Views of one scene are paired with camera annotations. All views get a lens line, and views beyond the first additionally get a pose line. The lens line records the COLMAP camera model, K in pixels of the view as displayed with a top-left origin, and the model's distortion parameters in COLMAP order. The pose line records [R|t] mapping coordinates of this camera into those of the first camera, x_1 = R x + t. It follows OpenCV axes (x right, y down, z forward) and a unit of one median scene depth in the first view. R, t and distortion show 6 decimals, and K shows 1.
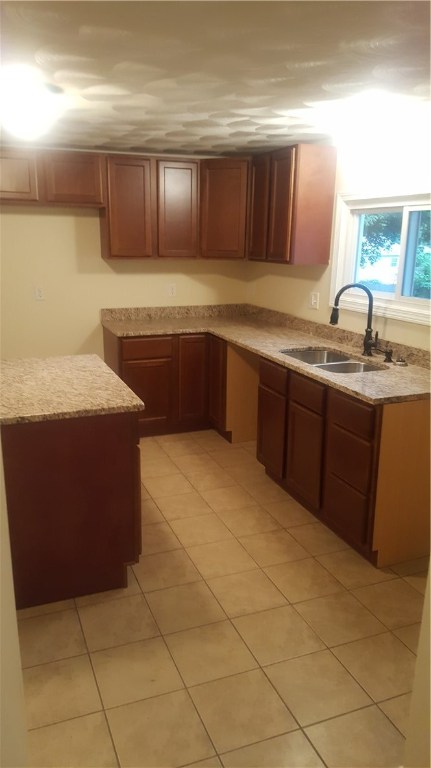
lens RADIAL K [[566.3, 0, 215.5], [0, 566.3, 384.0], [0, 0, 1]] dist [-0.011782, -0.001679]
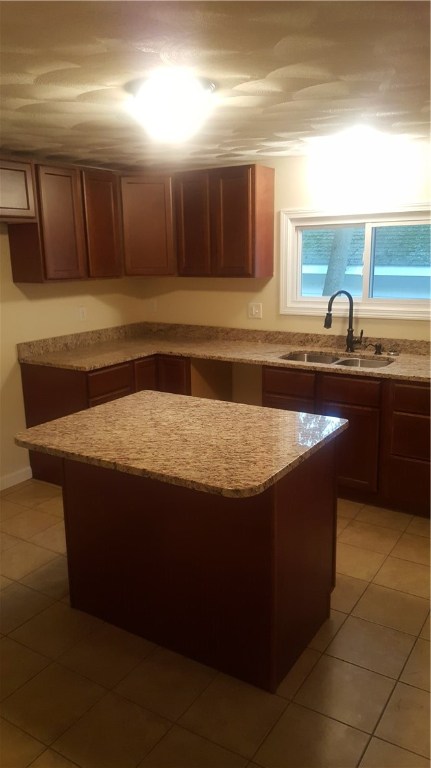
lens RADIAL K [[581.0, 0, 215.5], [0, 581.0, 384.0], [0, 0, 1]] dist [0.001959, 0.000751]
pose [[0.794884, -0.158815, 0.585609, -0.574436], [0.170953, 0.984658, 0.034990, -0.065919], [-0.582181, 0.072298, 0.809838, 0.177181]]
